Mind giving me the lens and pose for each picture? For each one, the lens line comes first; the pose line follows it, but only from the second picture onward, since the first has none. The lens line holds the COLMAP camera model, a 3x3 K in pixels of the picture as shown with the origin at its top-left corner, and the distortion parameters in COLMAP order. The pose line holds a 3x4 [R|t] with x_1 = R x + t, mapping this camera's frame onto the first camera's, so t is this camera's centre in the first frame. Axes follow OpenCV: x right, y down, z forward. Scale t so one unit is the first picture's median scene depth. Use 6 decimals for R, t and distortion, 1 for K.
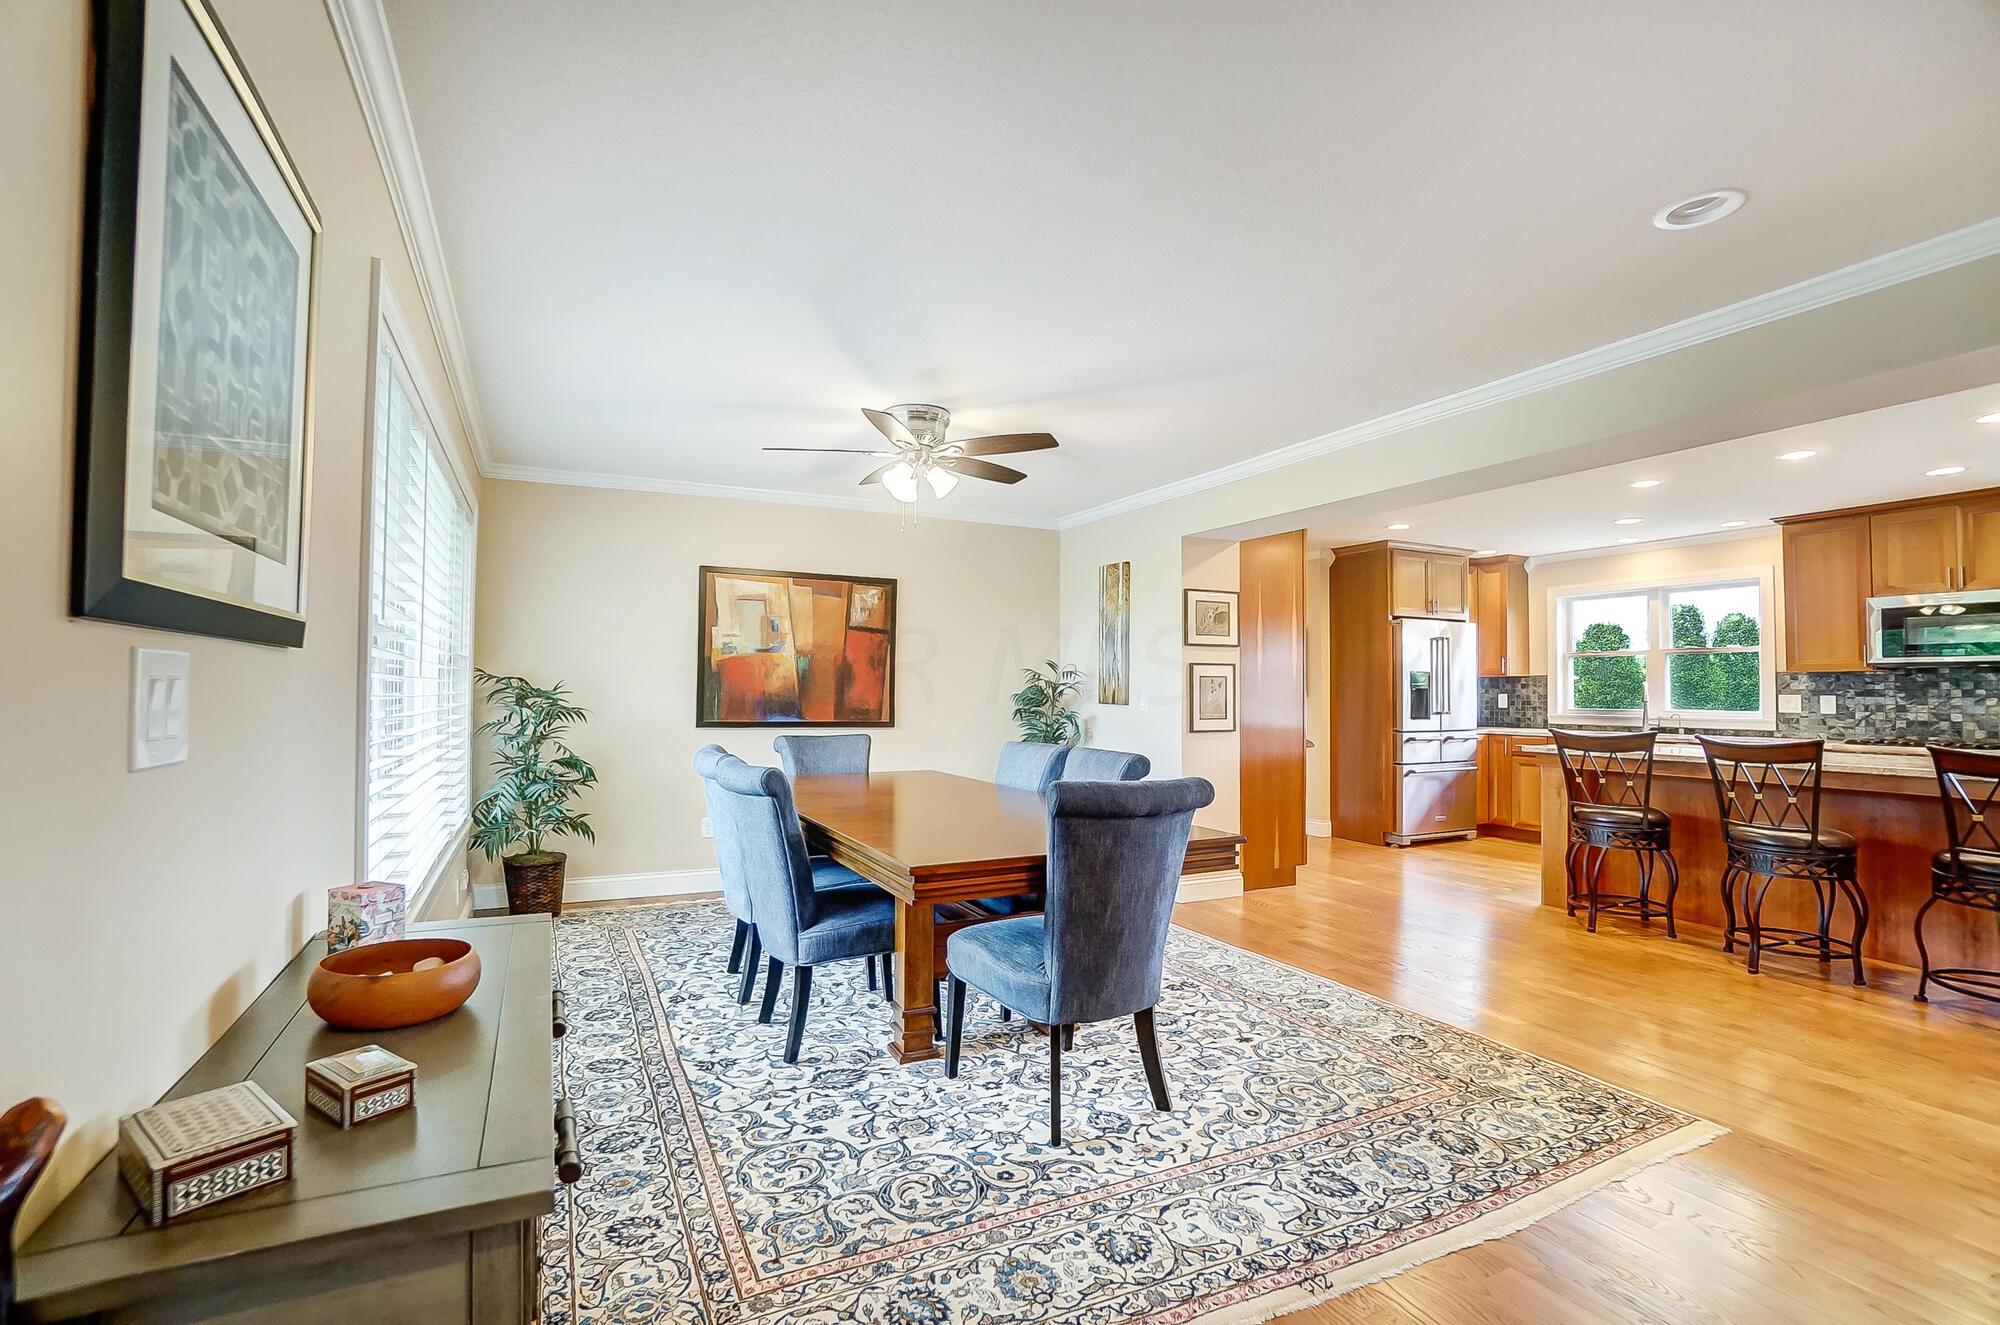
lens RADIAL K [[900.5, 0, 984.6], [0, 900.5, 668.7], [0, 0, 1]] dist [-0.056712, 0.019800]
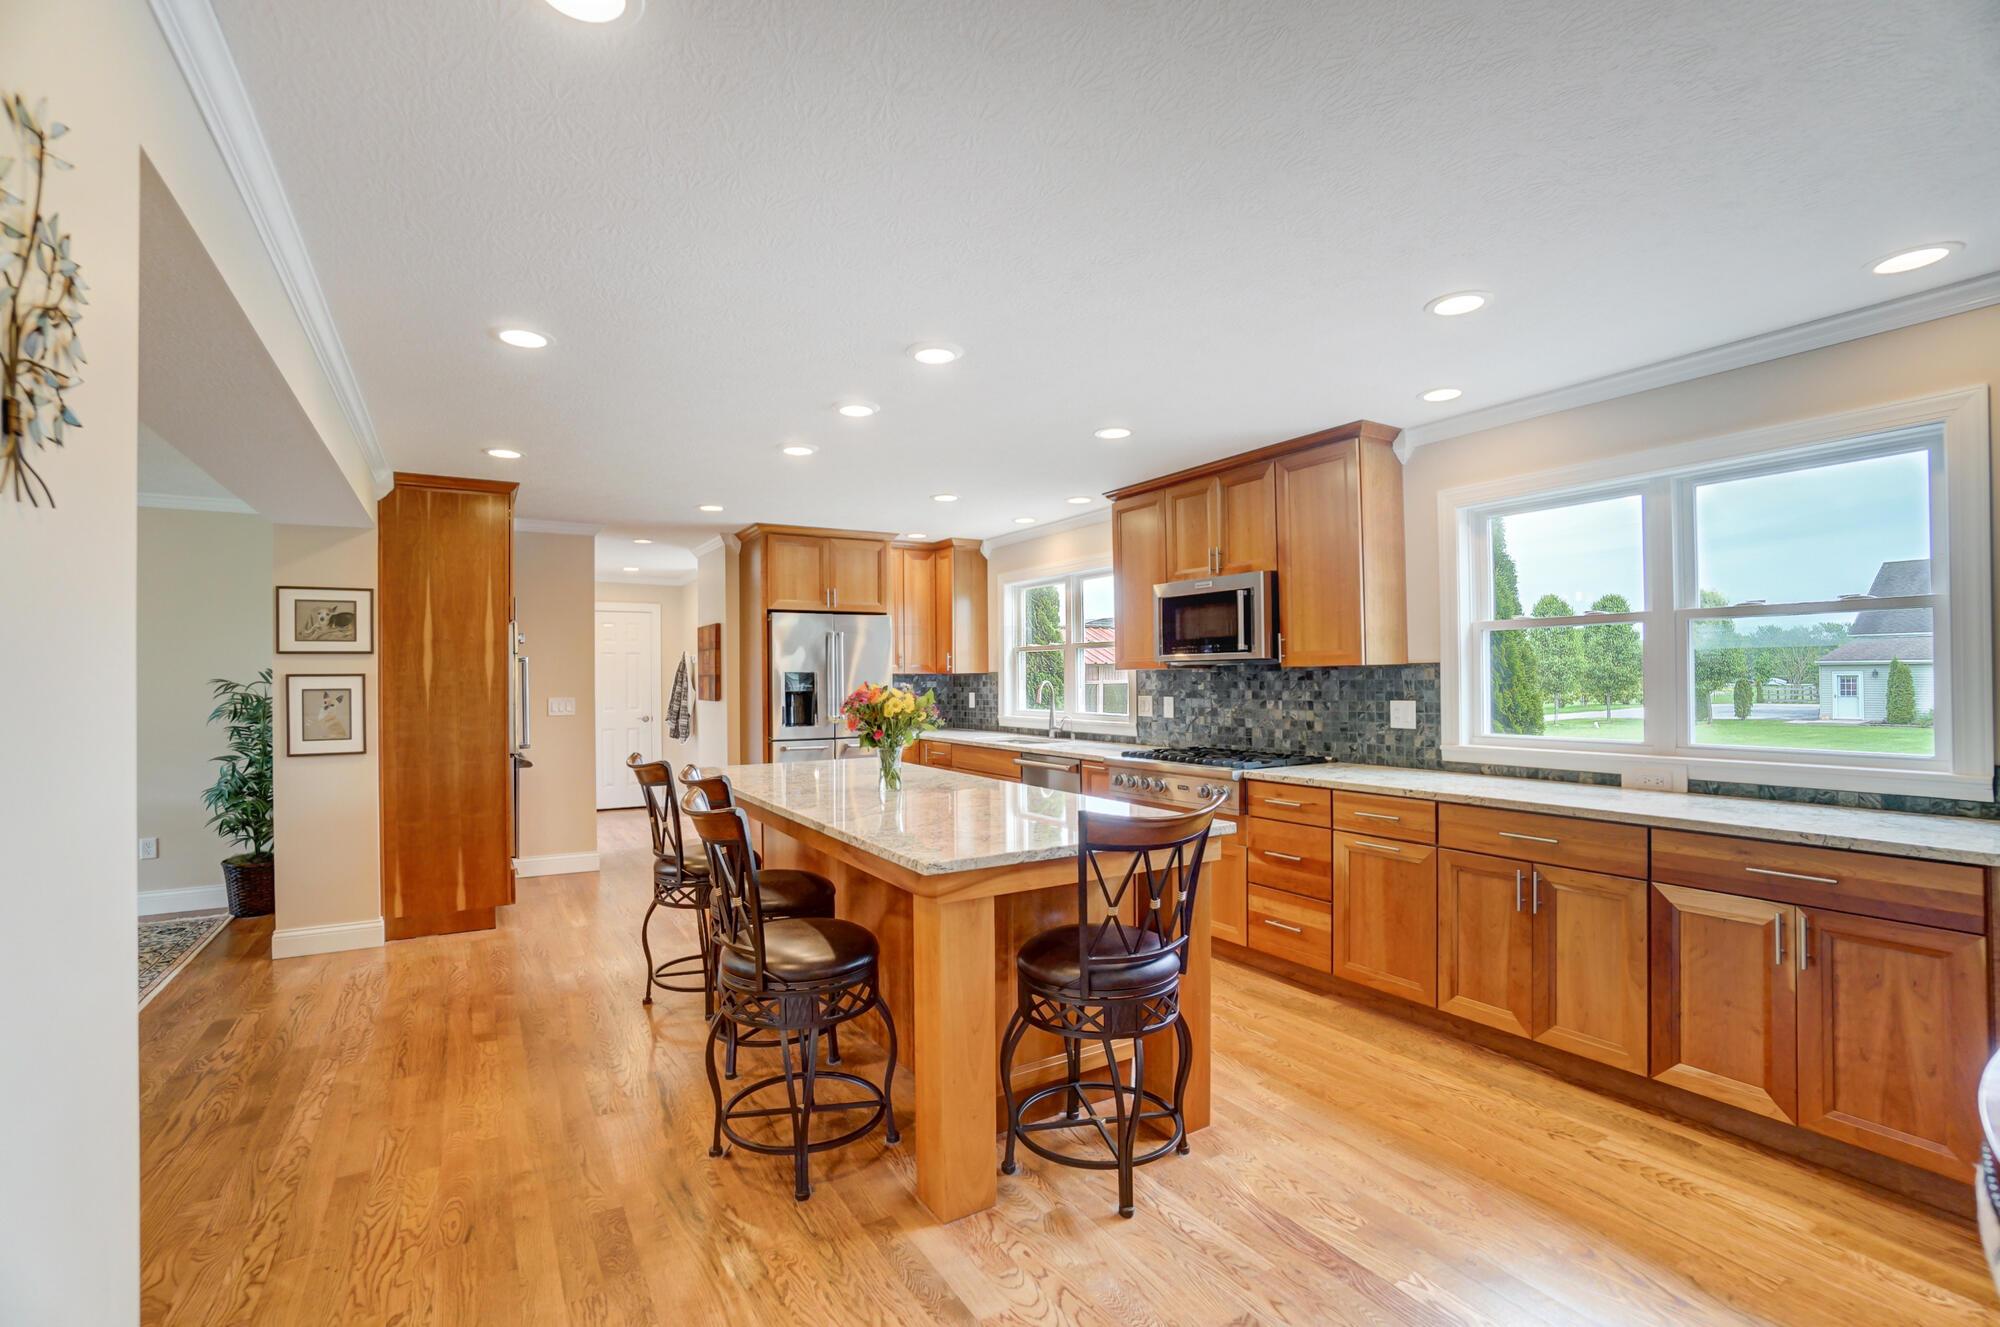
lens RADIAL K [[900.5, 0, 984.6], [0, 900.5, 669.7], [0, 0, 1]] dist [-0.056712, 0.019800]
pose [[0.997067, -0.014255, 0.075190, 0.739138], [0.013005, 0.999769, 0.017090, -0.014578], [-0.075417, -0.016062, 0.997023, 0.116633]]
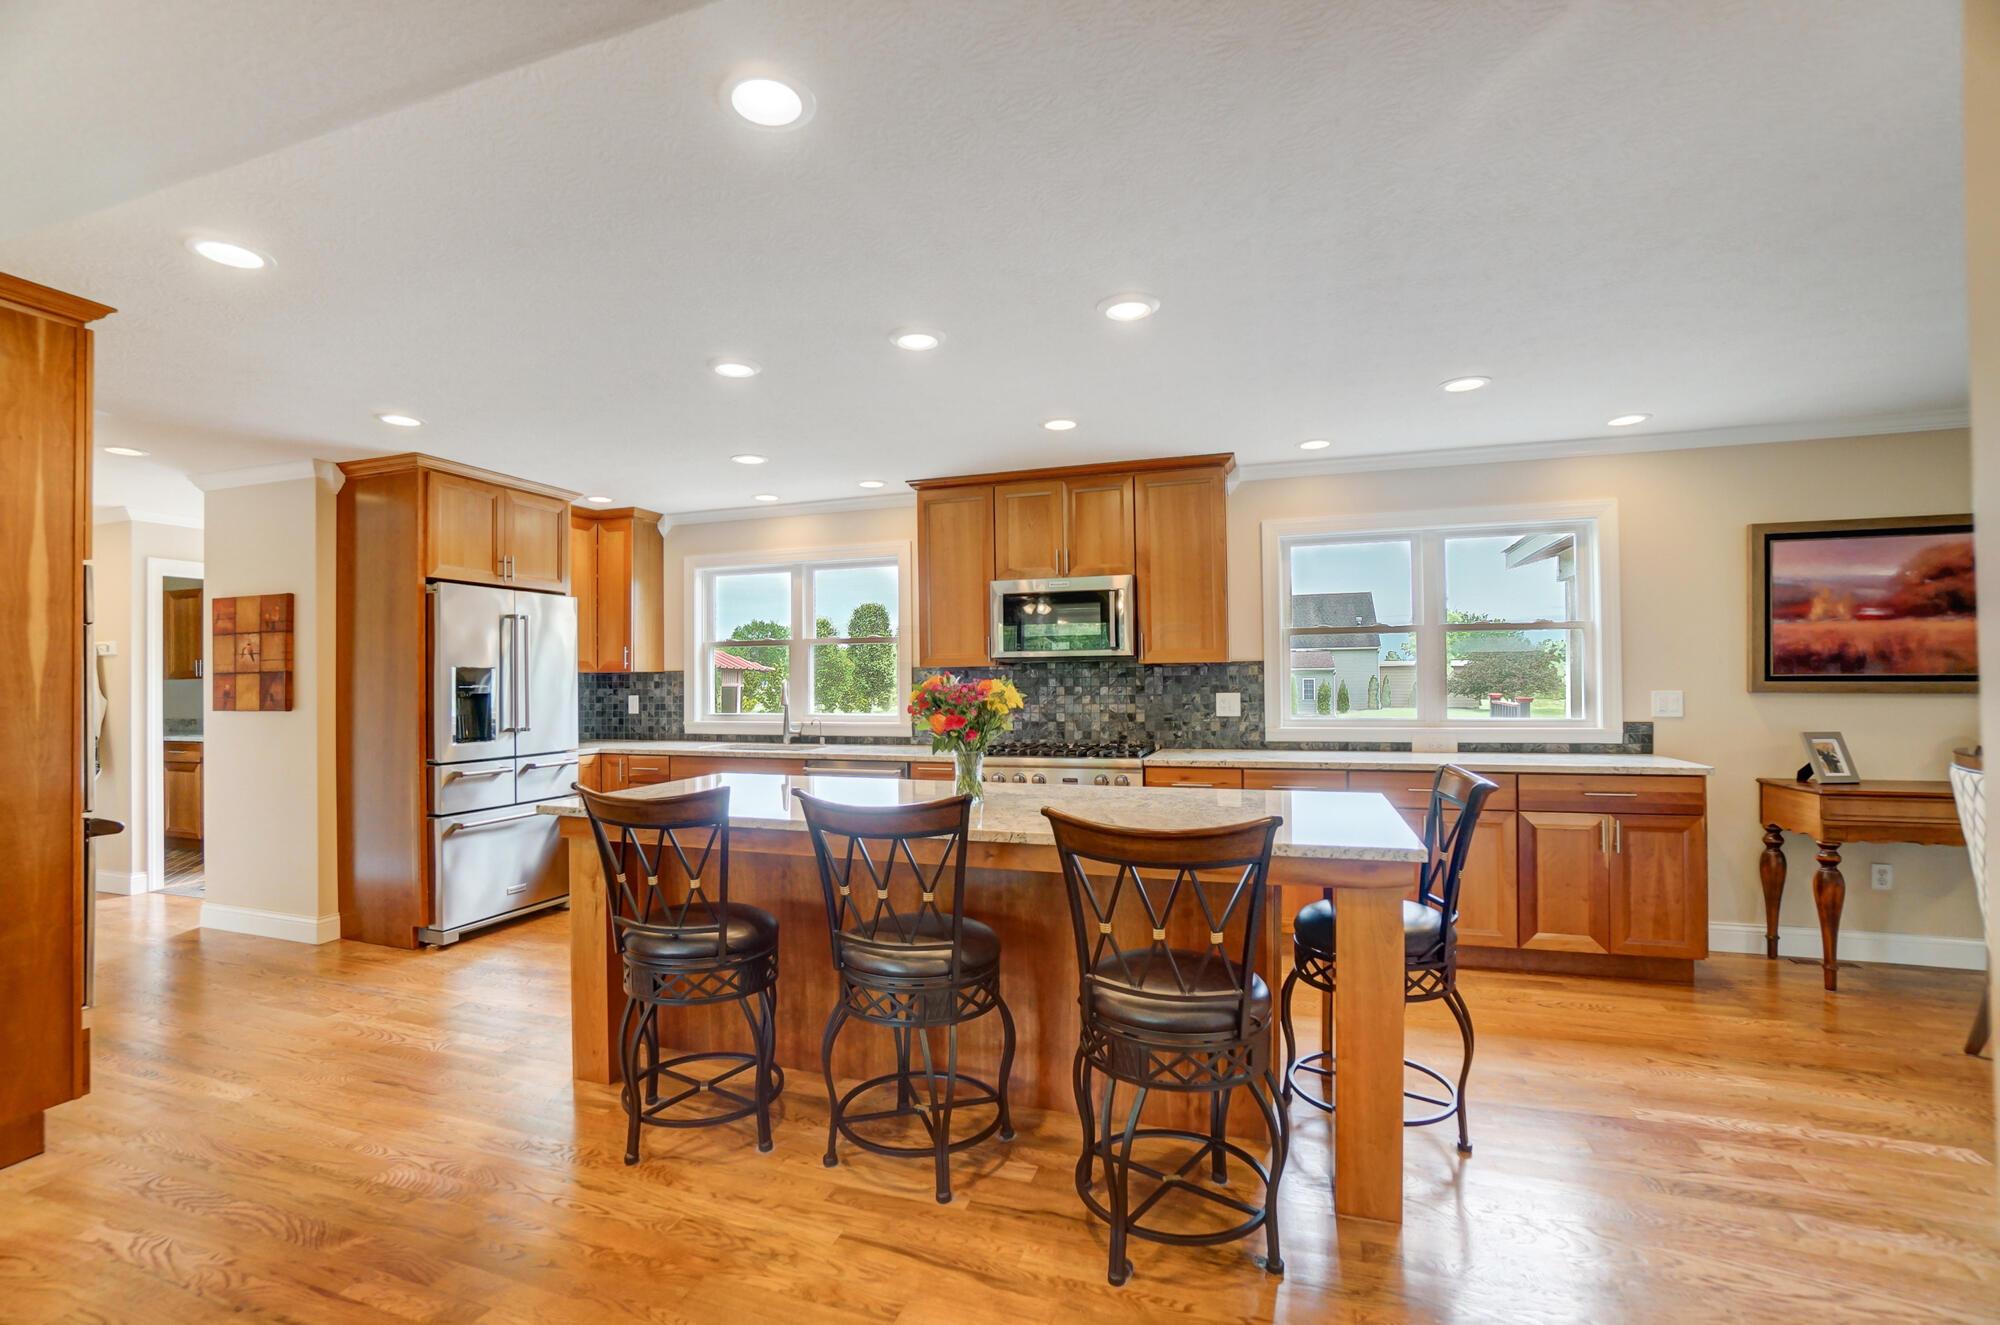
lens RADIAL K [[894.2, 0, 982.1], [0, 894.2, 665.7], [0, 0, 1]] dist [-0.060740, 0.024099]
pose [[0.709289, -0.002111, 0.704914, 0.369923], [-0.003619, 0.999971, 0.006636, -0.004101], [-0.704908, -0.007258, 0.709261, 0.360210]]
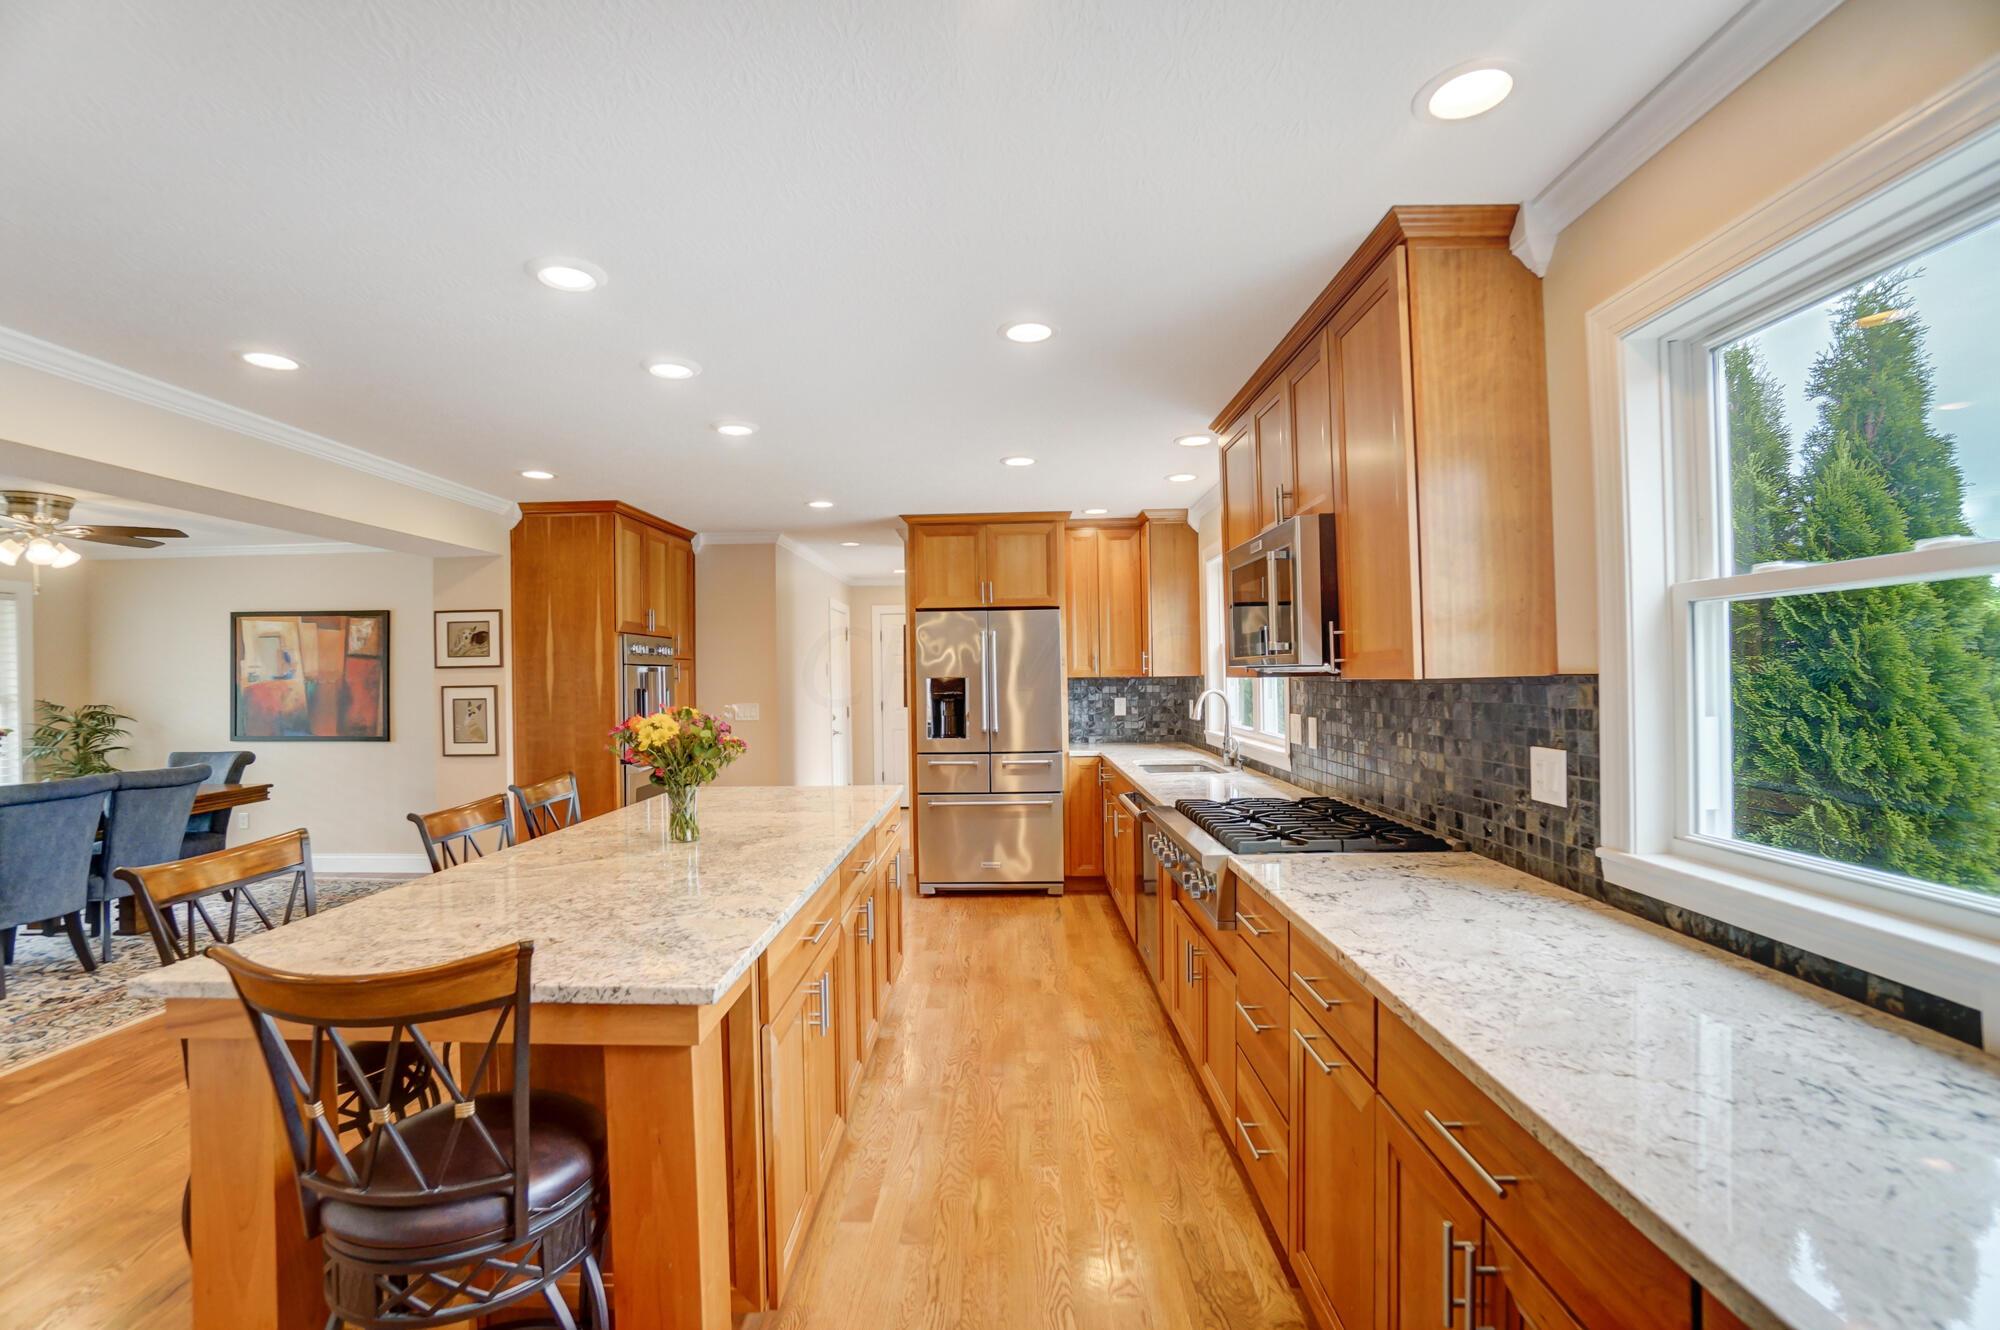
lens RADIAL K [[894.2, 0, 982.1], [0, 894.2, 668.2], [0, 0, 1]] dist [-0.060740, 0.024099]
pose [[0.884514, -0.022702, -0.465961, 1.082454], [0.032413, 0.999392, 0.012837, -0.017185], [0.465386, -0.026457, 0.884712, 0.380904]]
